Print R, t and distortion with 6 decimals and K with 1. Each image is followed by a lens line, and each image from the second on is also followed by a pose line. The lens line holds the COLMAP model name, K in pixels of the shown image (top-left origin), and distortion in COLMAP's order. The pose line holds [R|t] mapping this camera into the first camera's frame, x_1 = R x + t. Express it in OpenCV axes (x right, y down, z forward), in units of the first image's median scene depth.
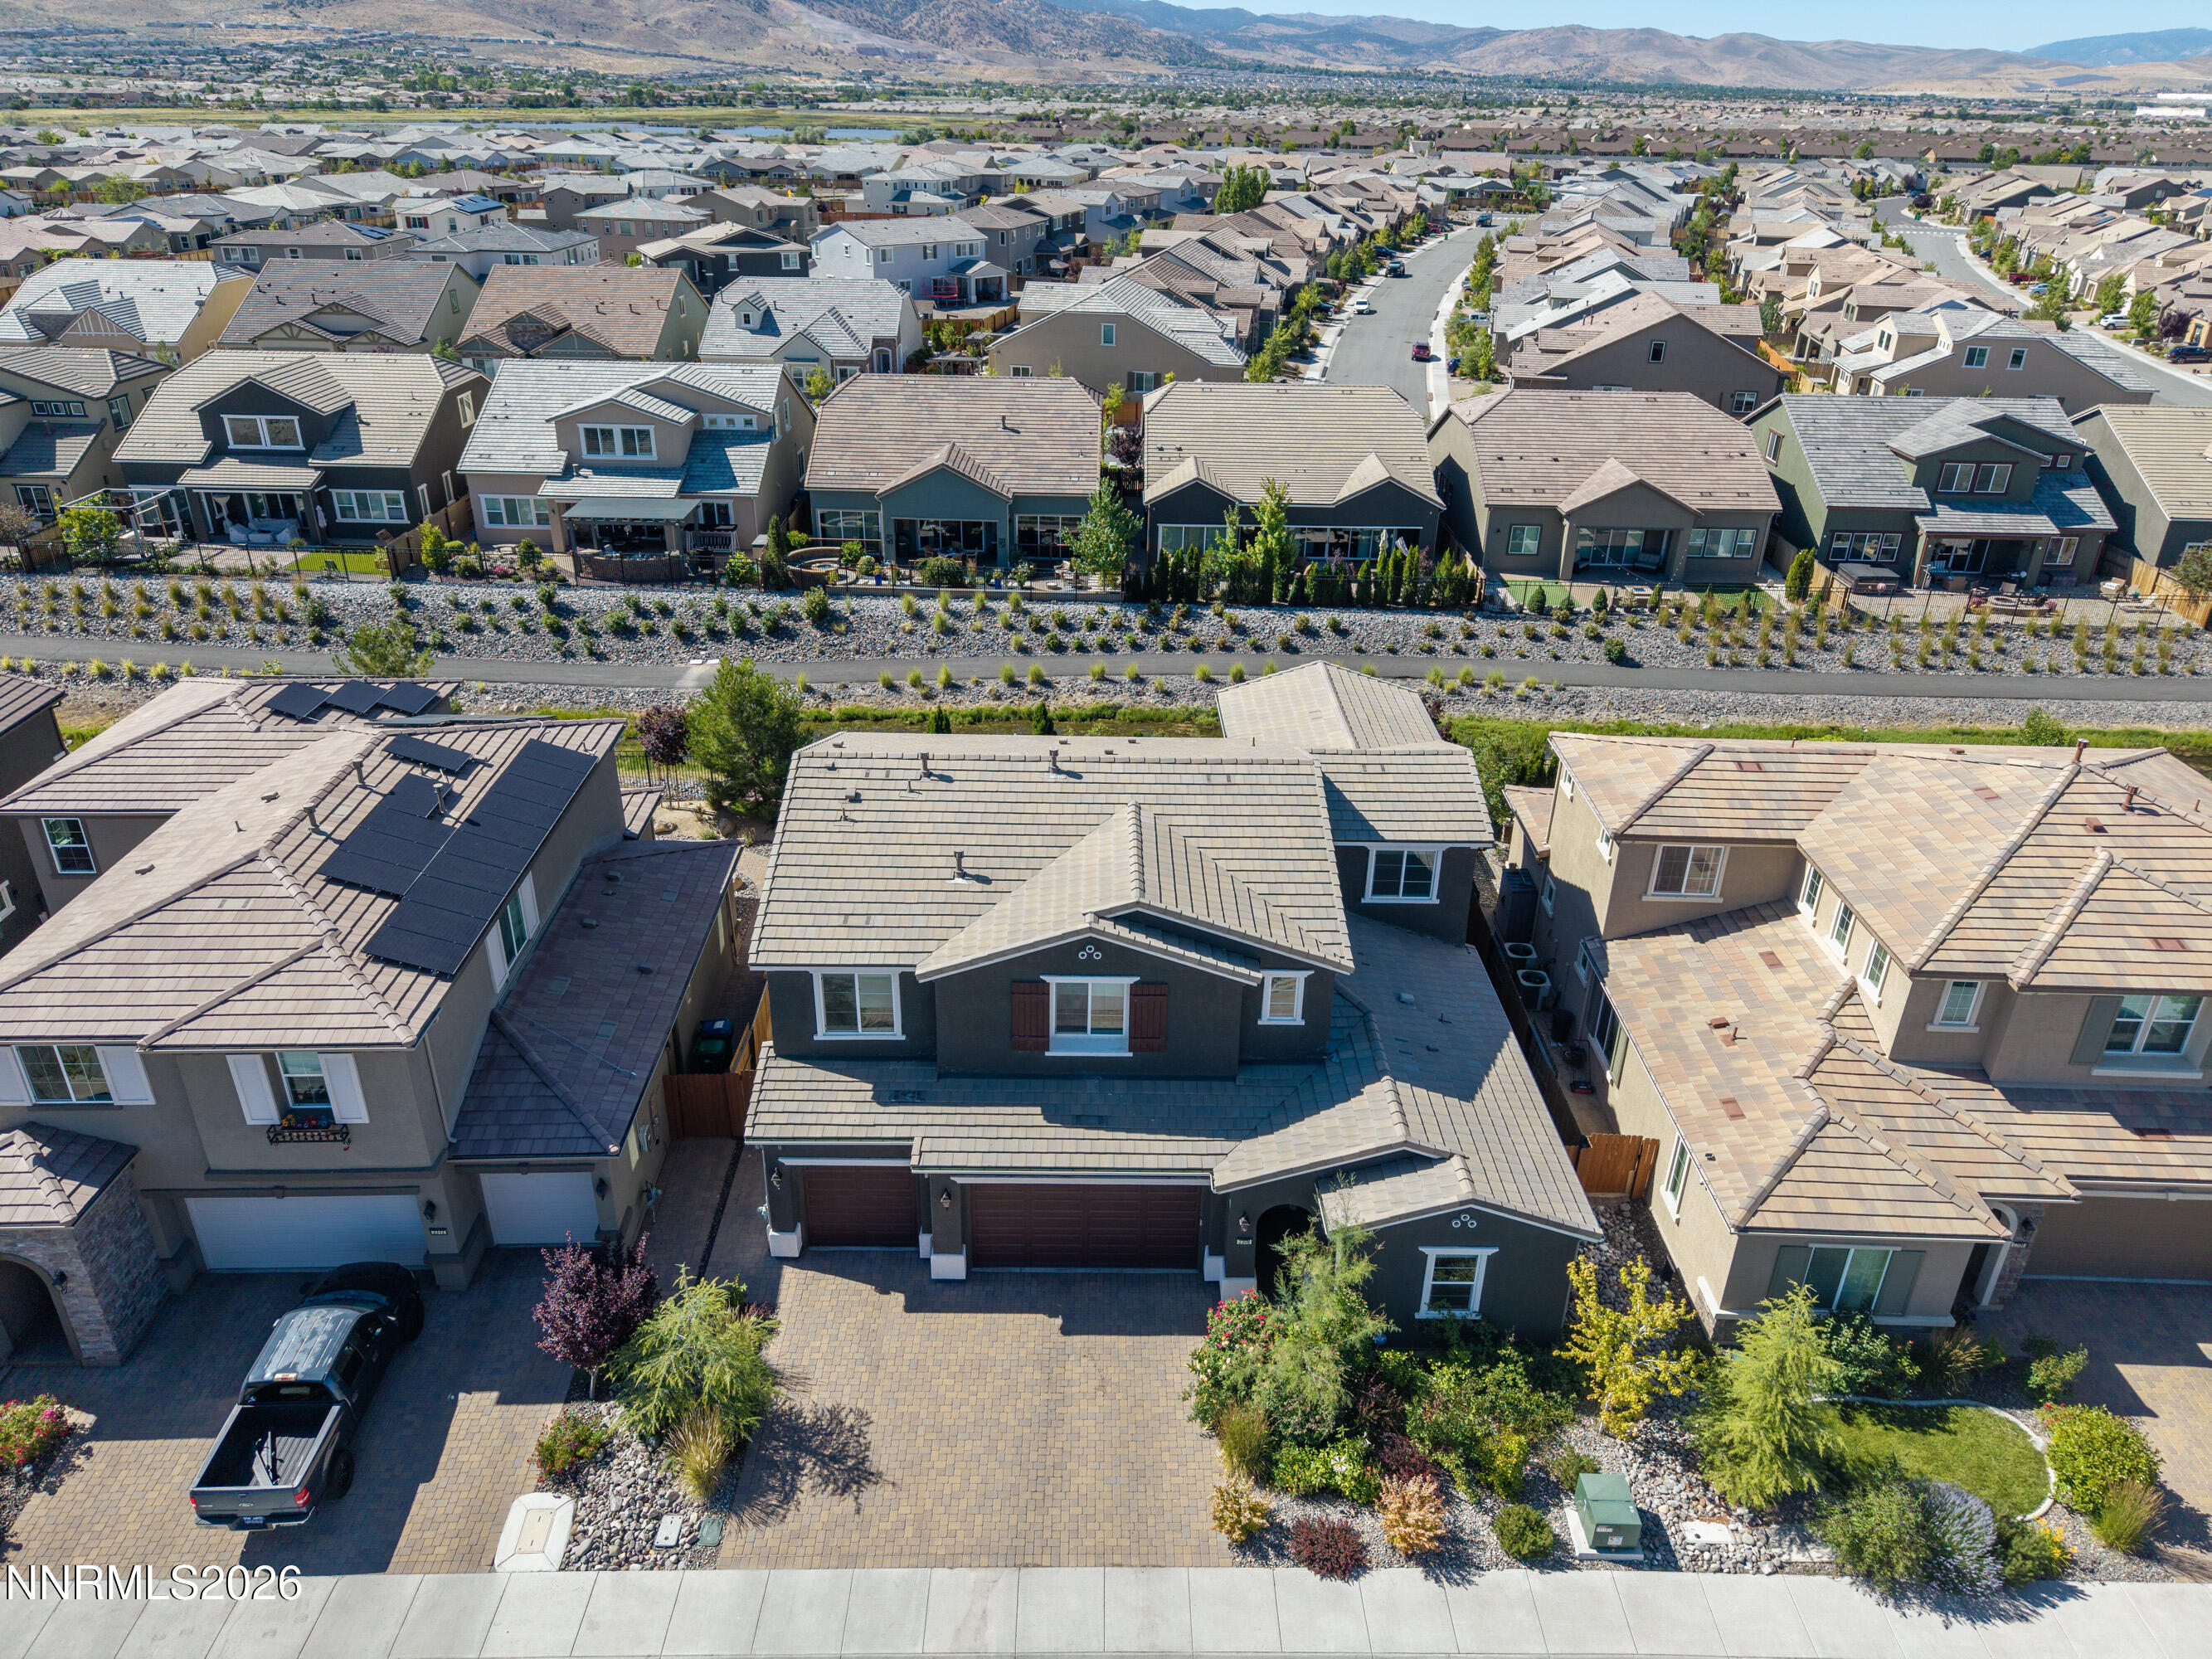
lens RADIAL K [[1469.7, 0, 1106.0], [0, 1469.7, 829.5], [0, 0, 1]] dist [0.028611, -0.037132]
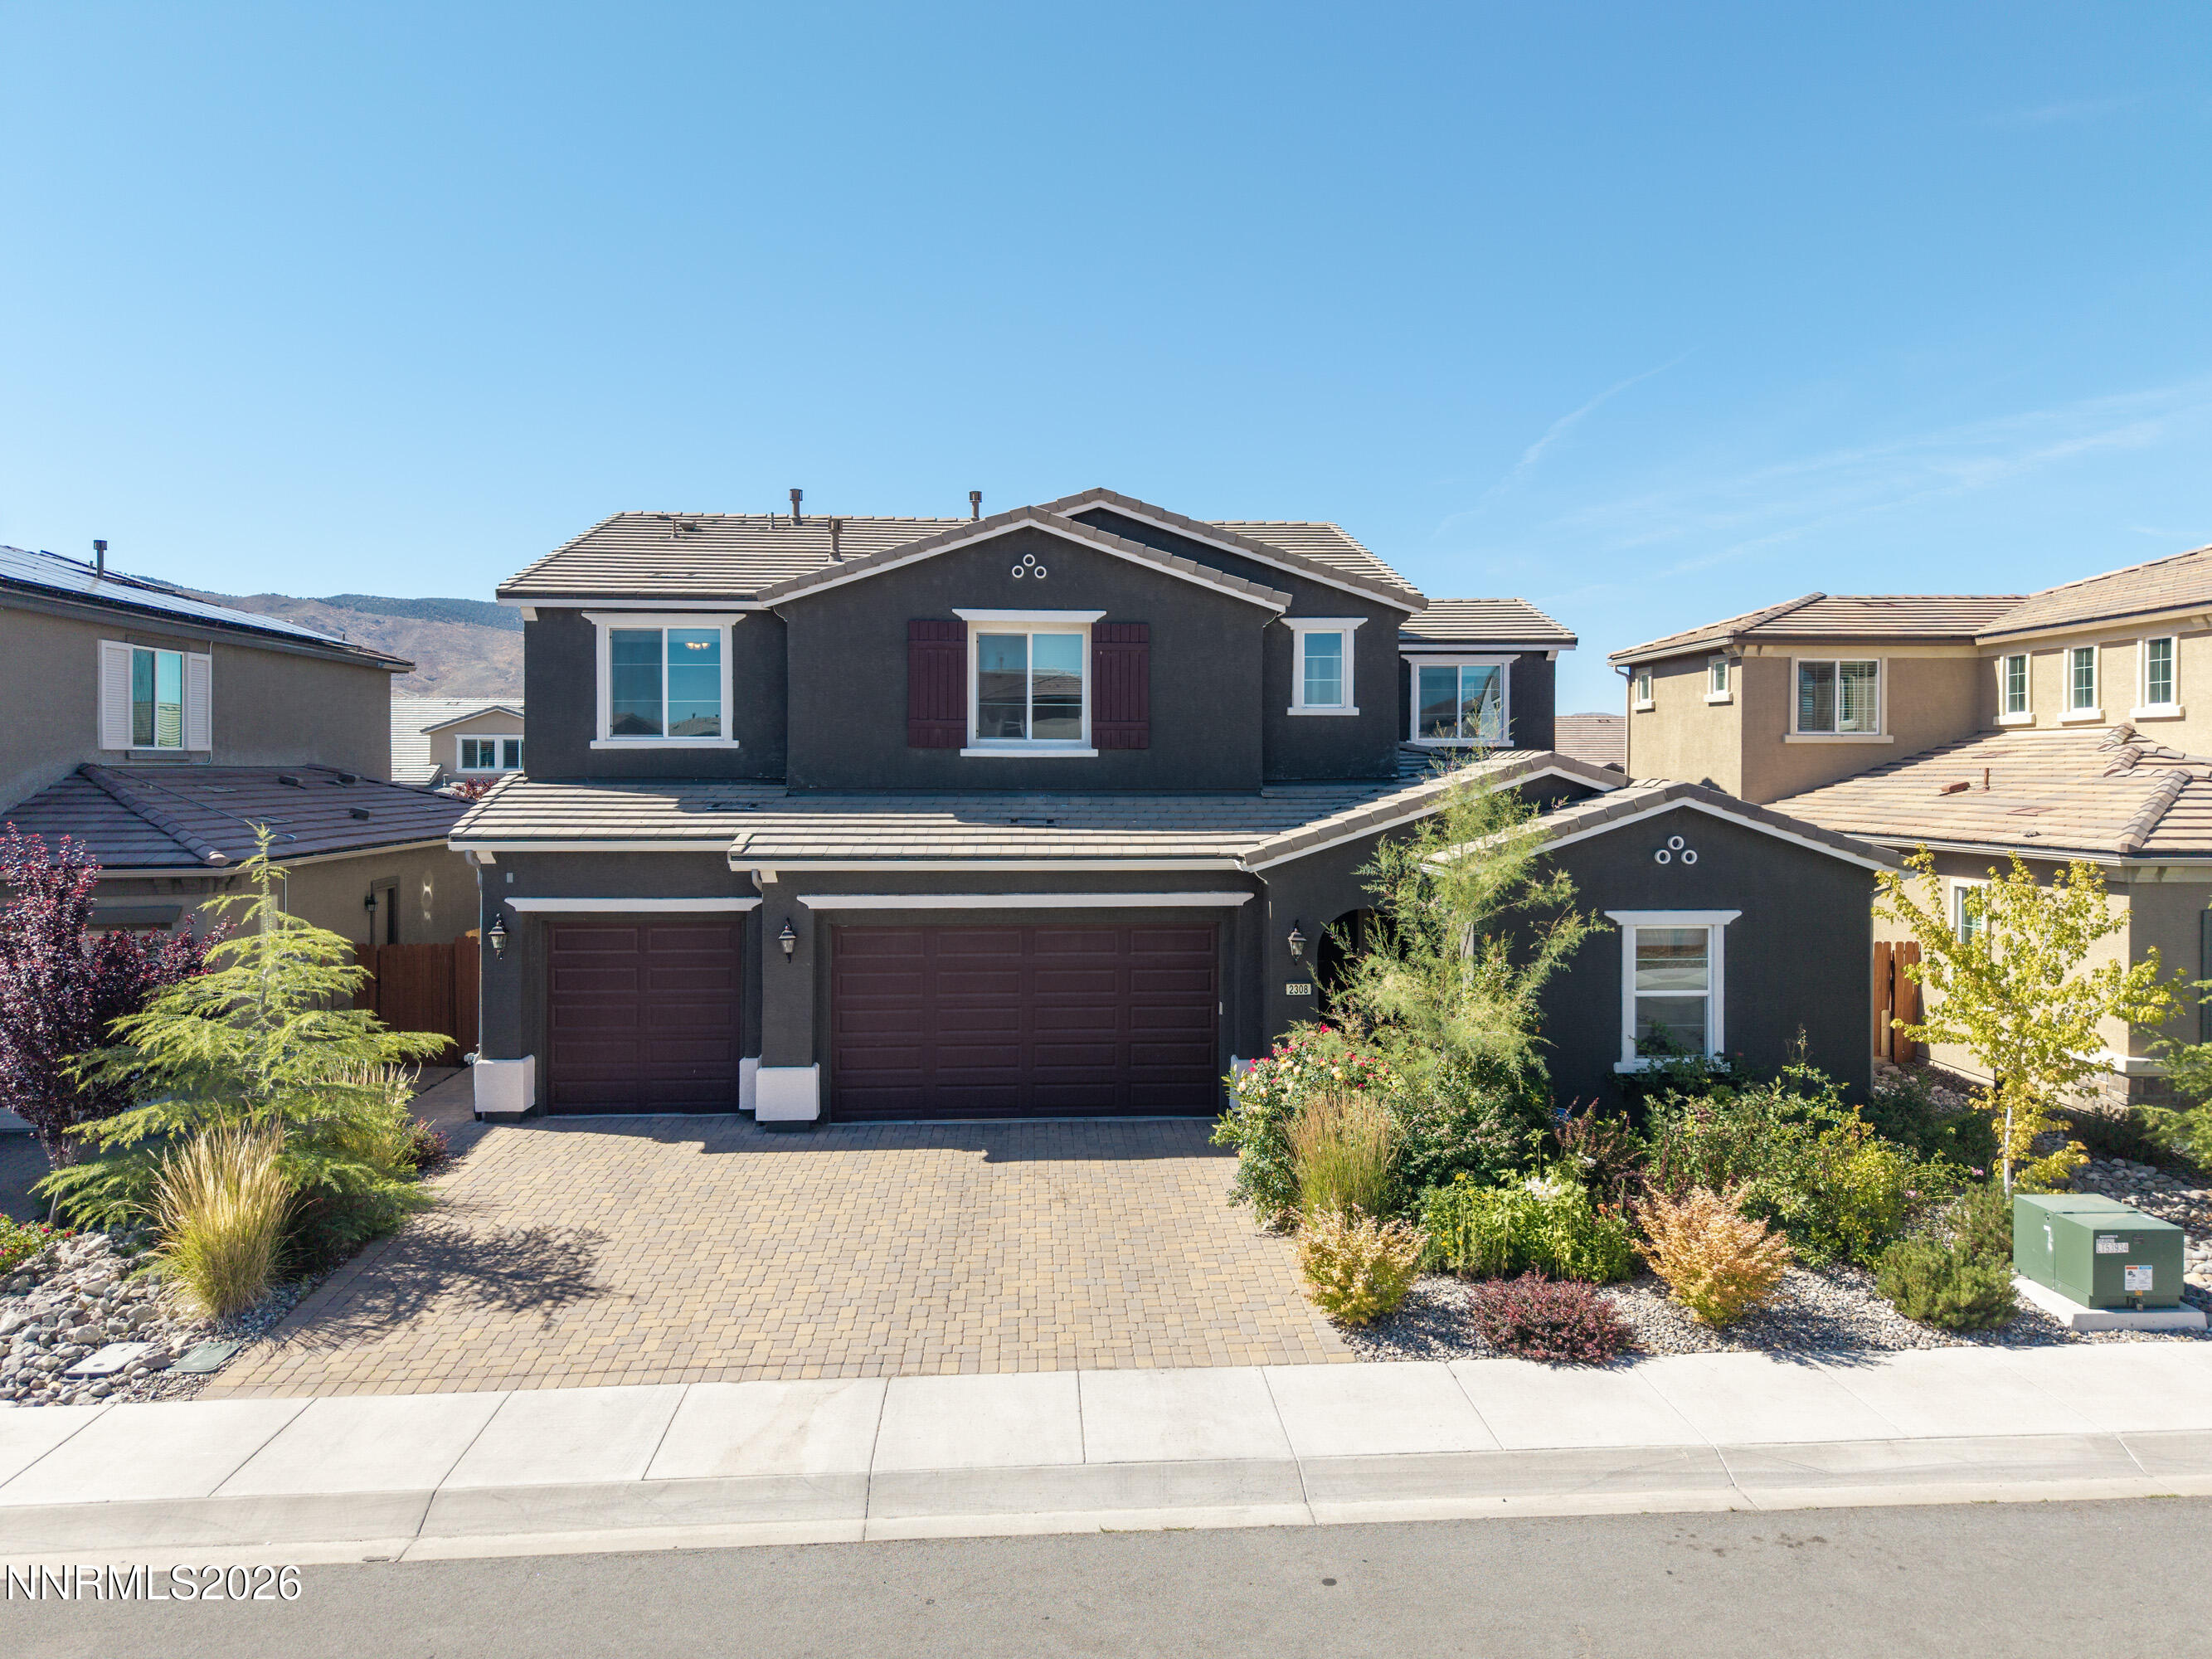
lens RADIAL K [[1484.4, 0, 1116.2], [0, 1484.4, 825.0], [0, 0, 1]] dist [0.041566, -0.054761]
pose [[0.998272, -0.013468, 0.057205, -0.009878], [0.036356, 0.906298, -0.421072, 0.399261], [-0.046174, 0.422424, 0.905222, 0.378772]]
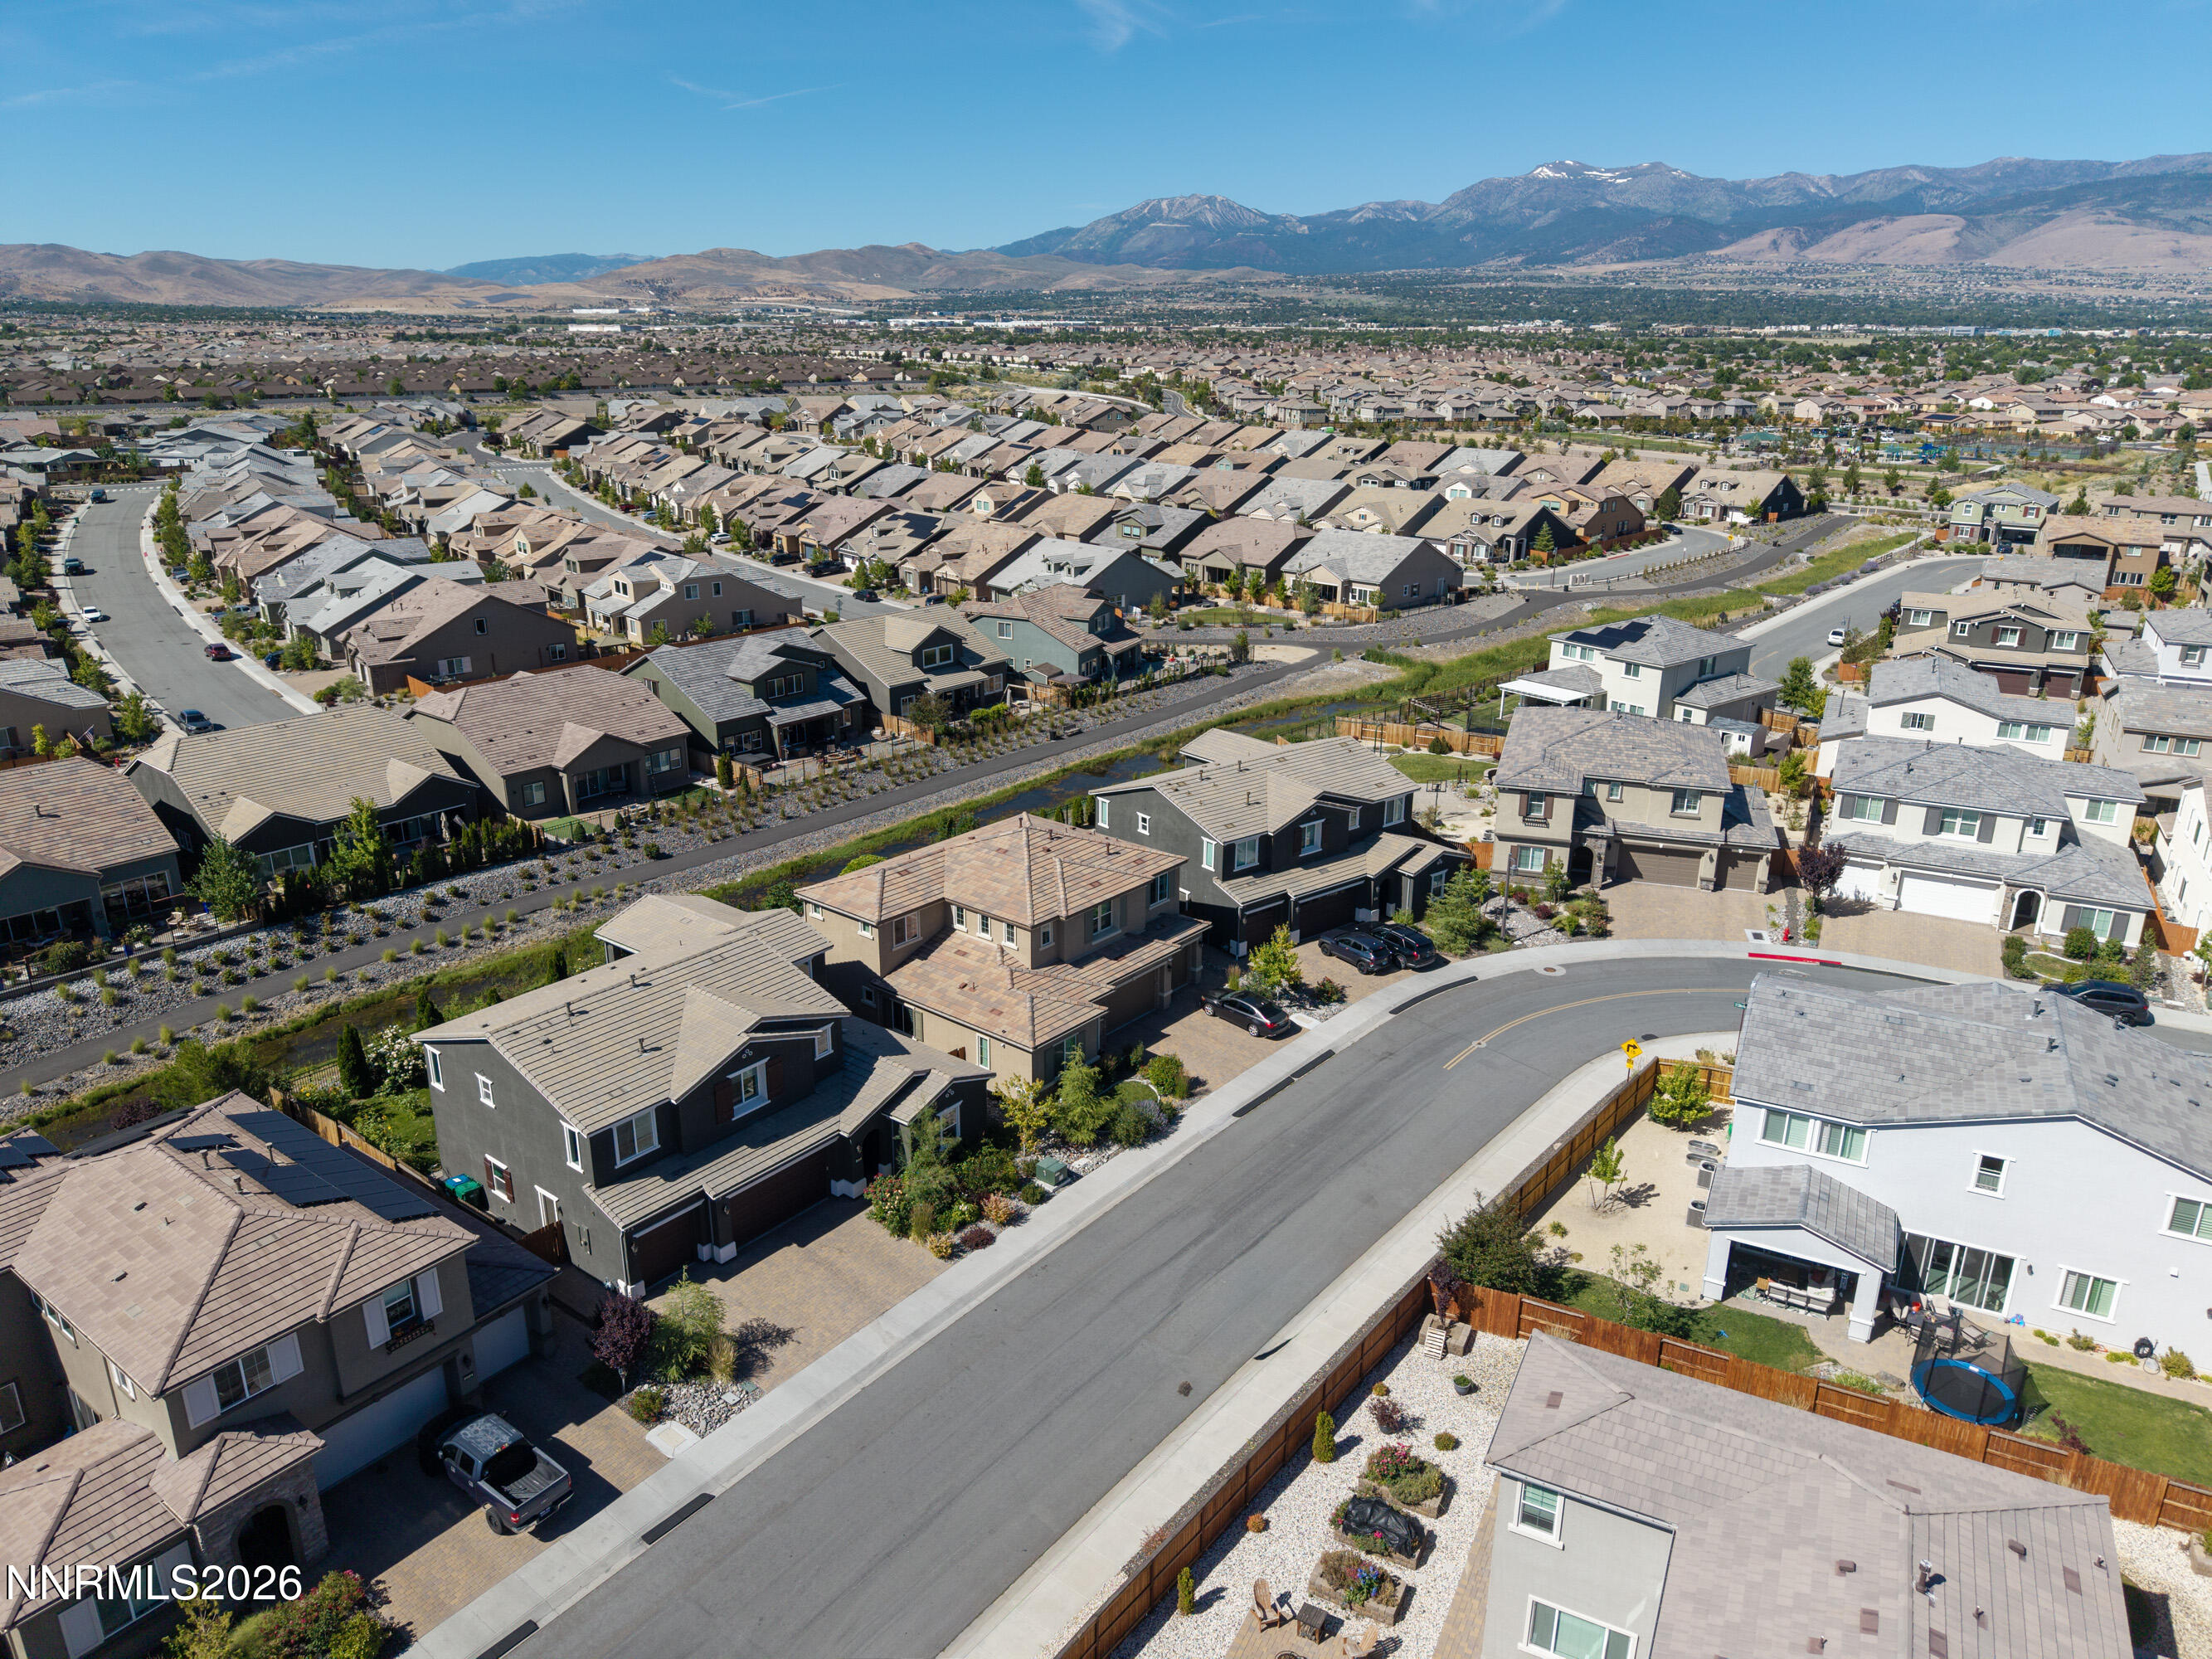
lens RADIAL K [[1469.7, 0, 1106.0], [0, 1469.7, 829.5], [0, 0, 1]] dist [0.028611, -0.037132]
pose [[0.623023, -0.263888, 0.736346, -0.896161], [0.352384, 0.935125, 0.036973, -0.079127], [-0.698332, 0.236441, 0.675595, -0.584368]]
